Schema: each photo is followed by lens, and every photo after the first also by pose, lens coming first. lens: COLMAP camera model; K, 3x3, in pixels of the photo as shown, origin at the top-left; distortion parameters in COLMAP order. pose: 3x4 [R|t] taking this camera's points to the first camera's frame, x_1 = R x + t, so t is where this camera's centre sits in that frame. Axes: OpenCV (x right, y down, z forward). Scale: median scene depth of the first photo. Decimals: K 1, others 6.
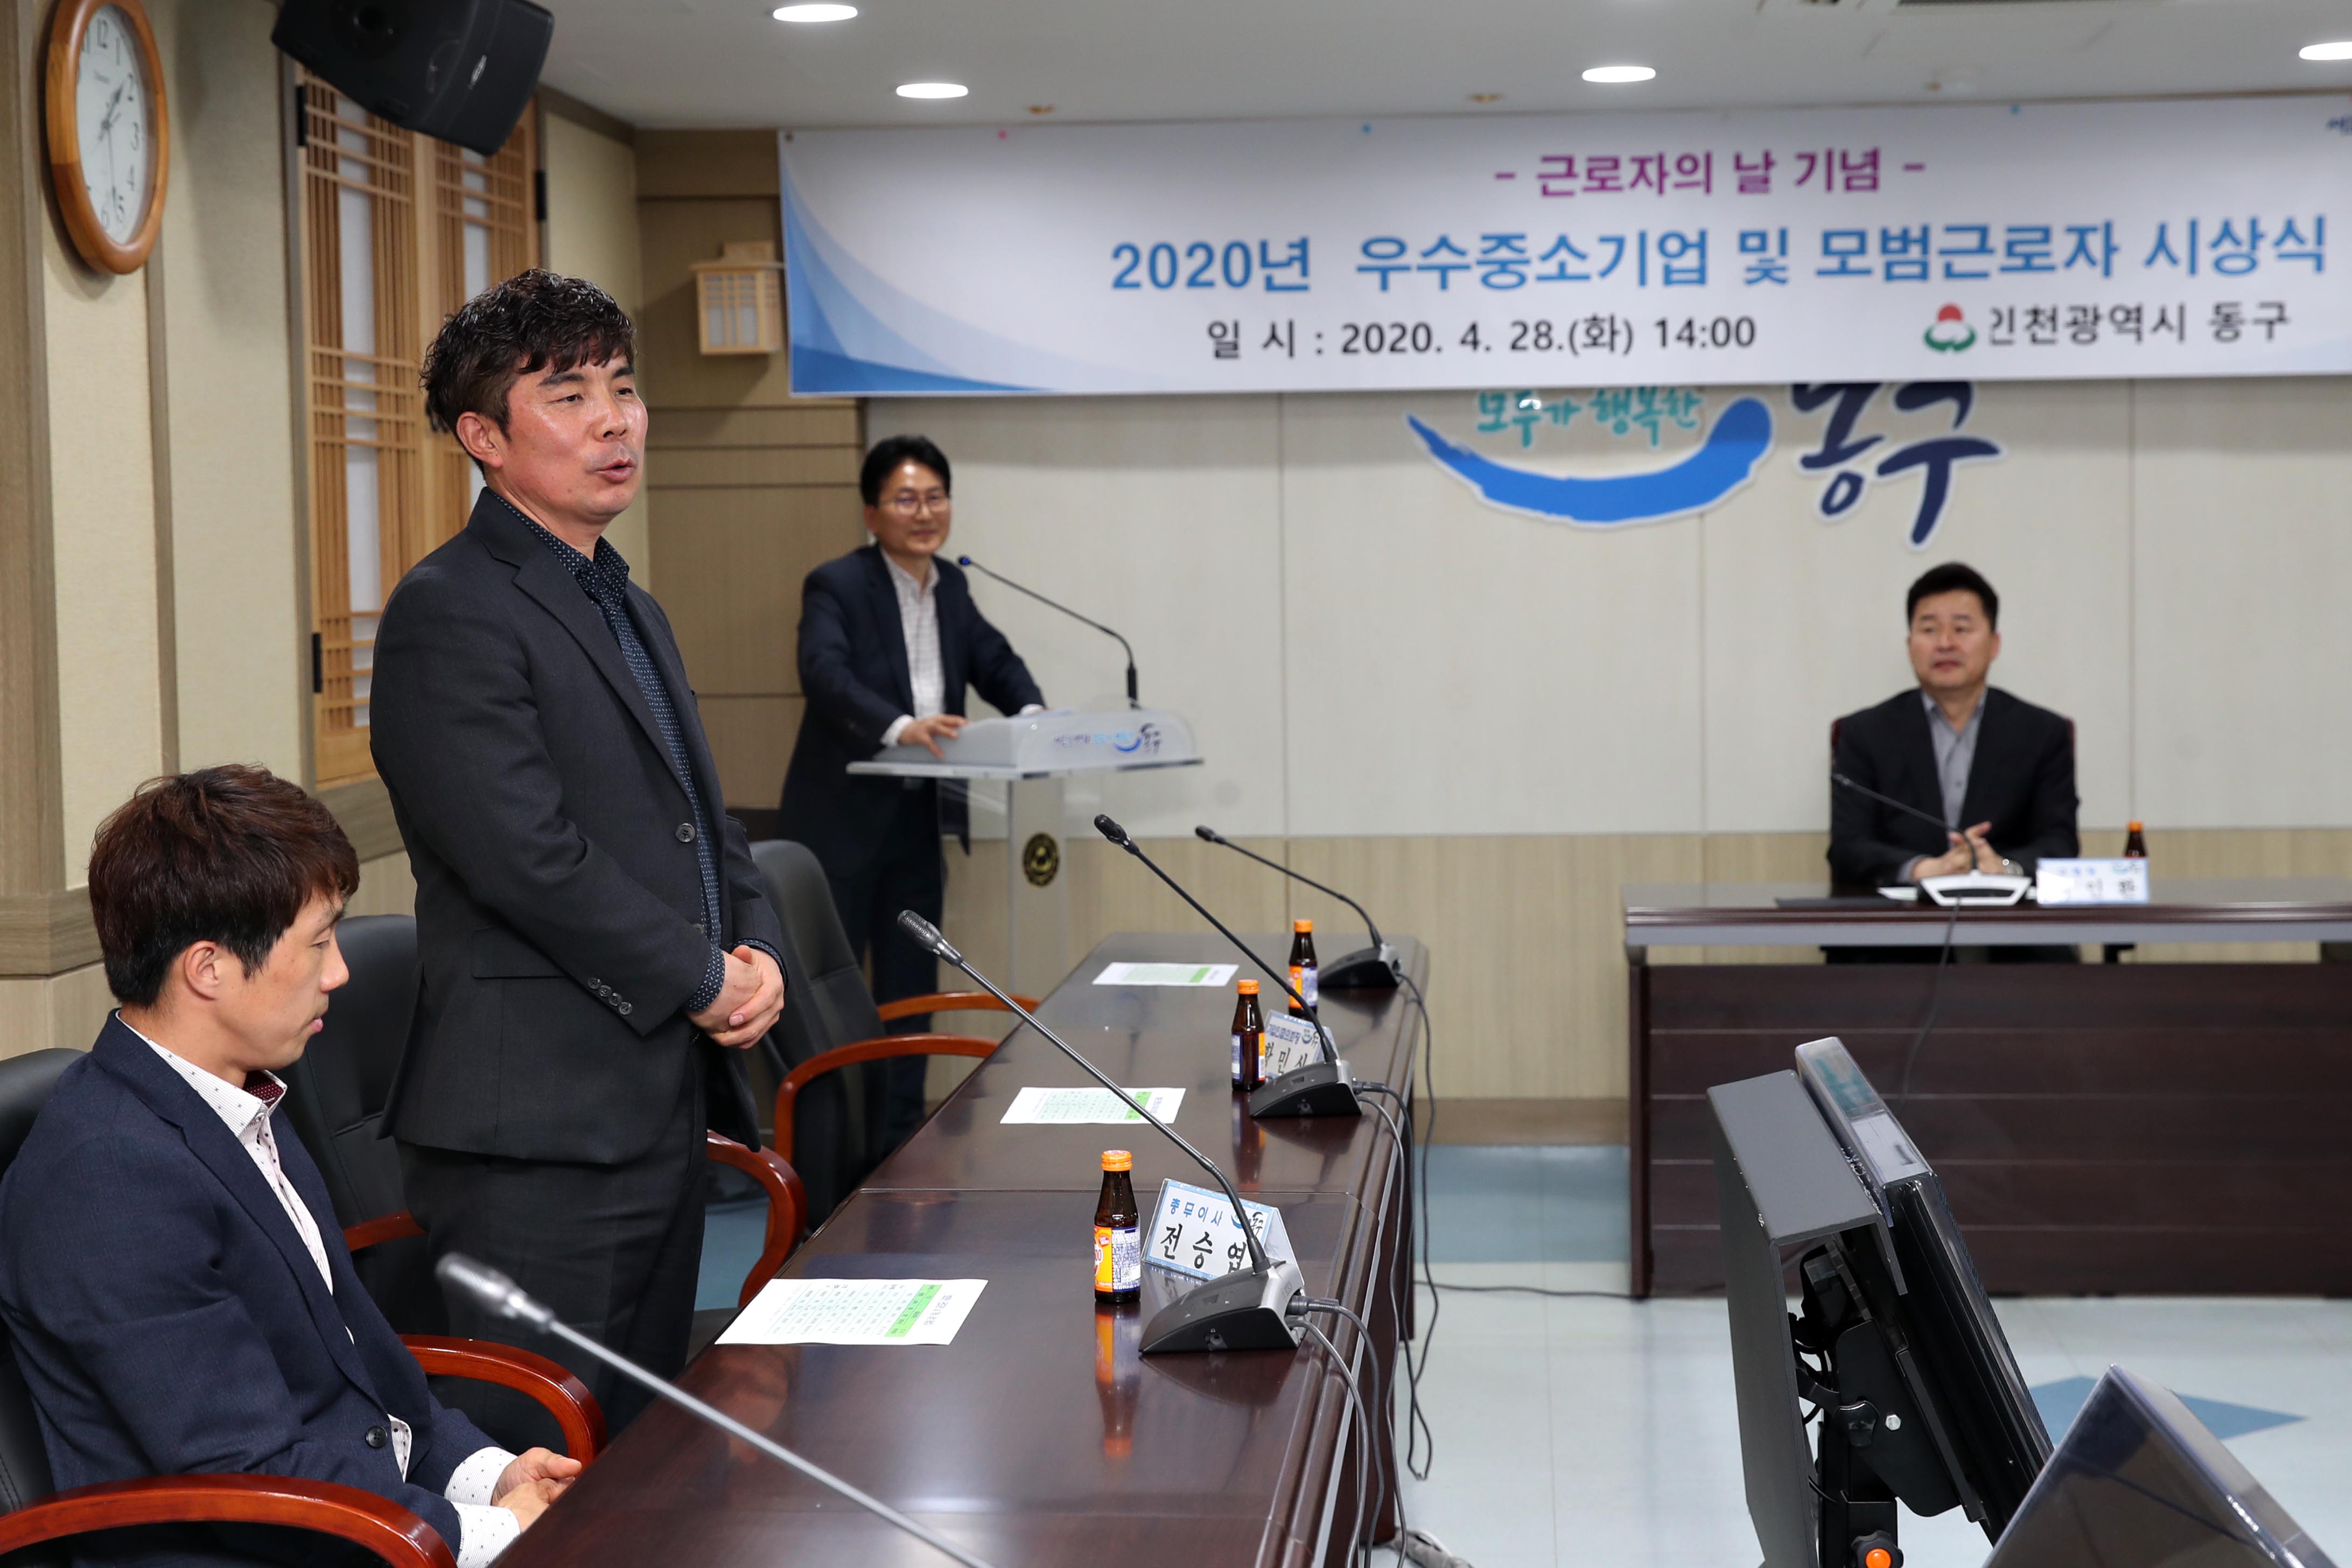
lens RADIAL K [[4133.3, 0, 1224.0], [0, 4133.3, 716.7], [0, 0, 1]] dist [0.113867, 0.261709]
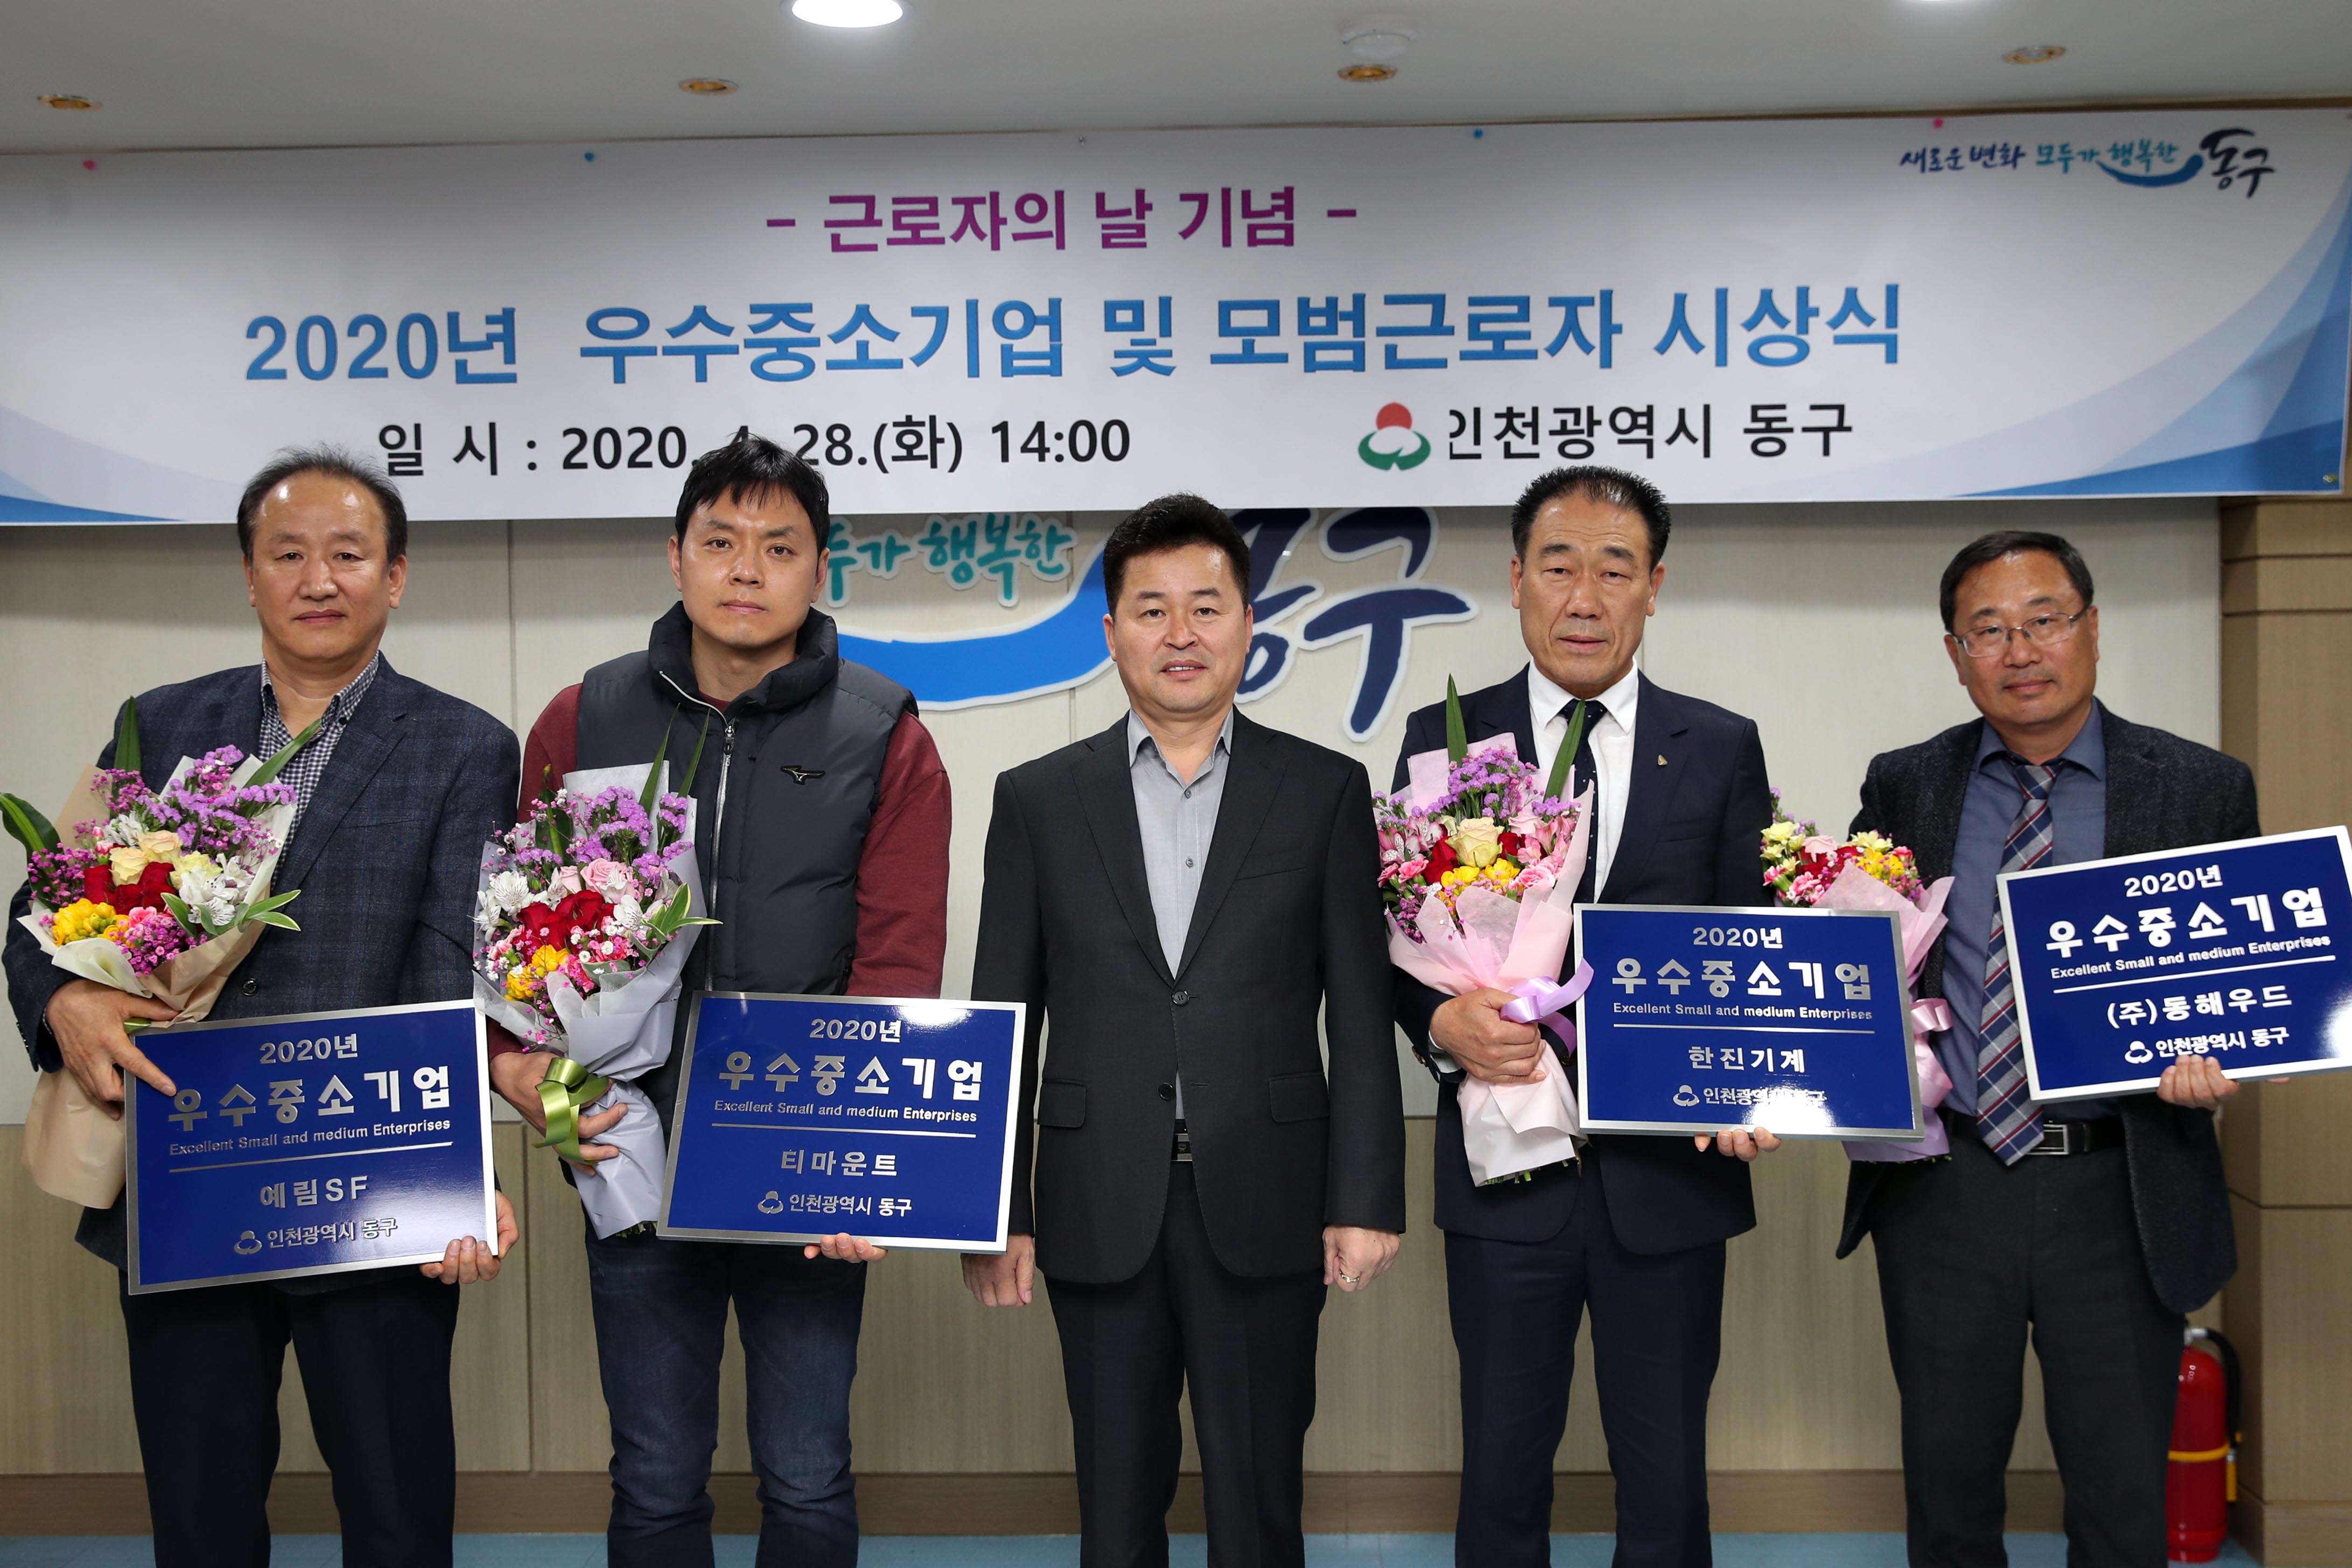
lens RADIAL K [[2558.5, 0, 1194.9], [0, 2558.5, 769.6], [0, 0, 1]] dist [-0.039669, 0.157912]
pose [[0.999404, -0.000237, 0.034512, 0.124237], [0.000557, 0.999957, -0.009270, -0.031228], [-0.034508, 0.009283, 0.999361, 0.554425]]
